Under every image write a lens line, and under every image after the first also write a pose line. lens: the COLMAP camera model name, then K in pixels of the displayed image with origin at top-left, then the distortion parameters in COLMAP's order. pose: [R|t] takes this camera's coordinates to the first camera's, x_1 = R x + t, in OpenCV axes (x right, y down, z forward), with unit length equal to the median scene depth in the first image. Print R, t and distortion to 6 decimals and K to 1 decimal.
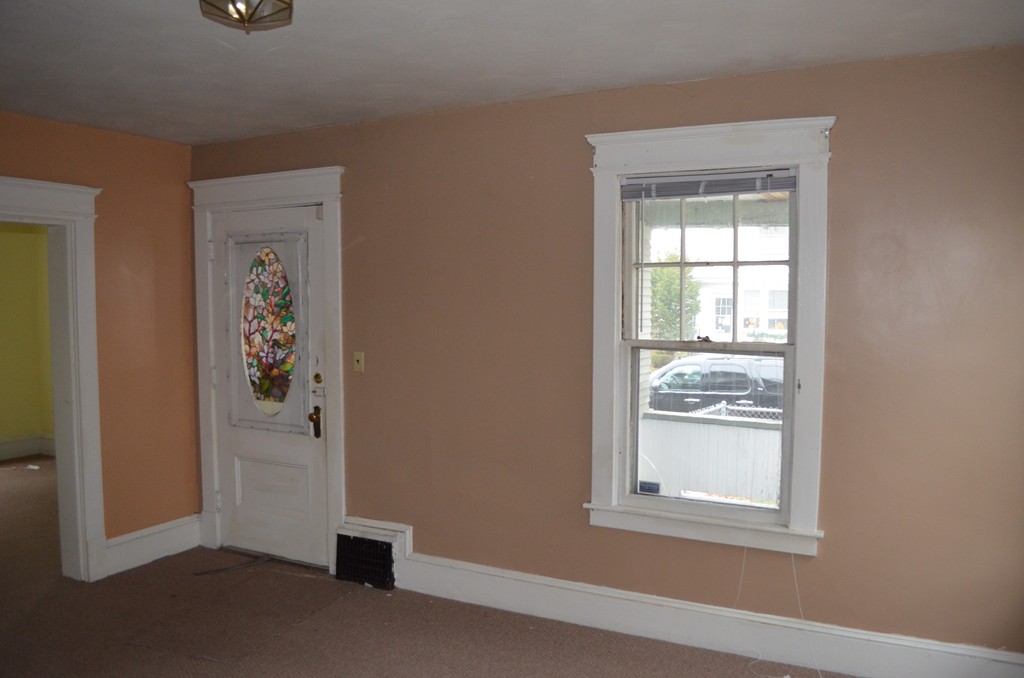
lens RADIAL K [[797.7, 0, 519.9], [0, 797.7, 344.3], [0, 0, 1]] dist [-0.073900, 0.001105]
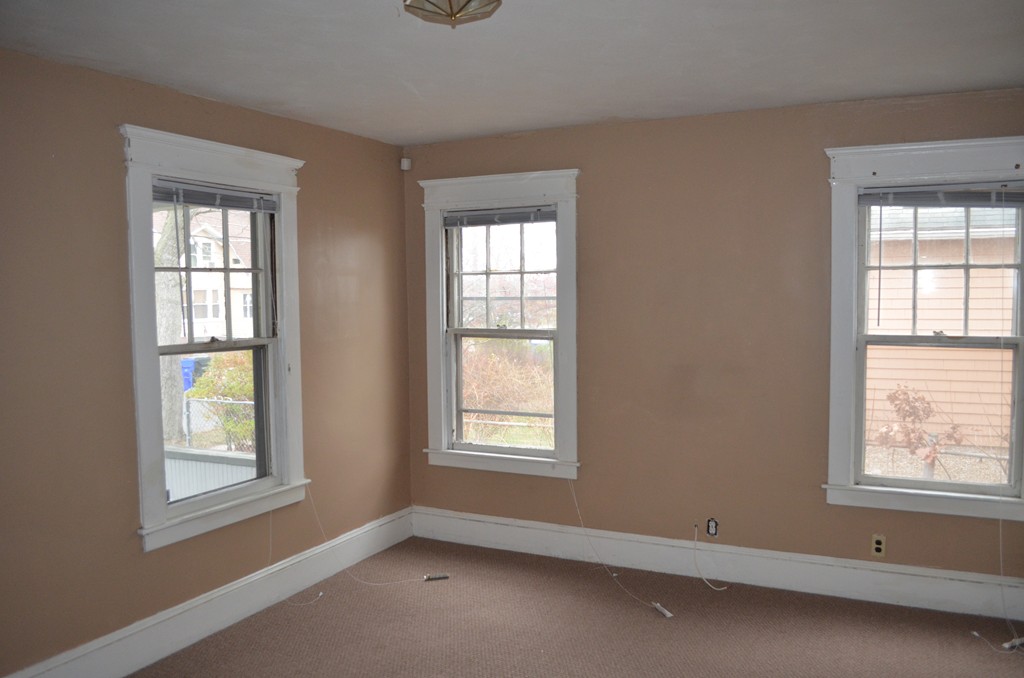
lens RADIAL K [[797.7, 0, 519.9], [0, 797.7, 344.3], [0, 0, 1]] dist [-0.073900, 0.001105]
pose [[-0.006839, -0.066903, 0.997736, -0.922344], [0.078210, 0.994667, 0.067233, -0.043254], [-0.996913, 0.078493, -0.001570, 0.643033]]
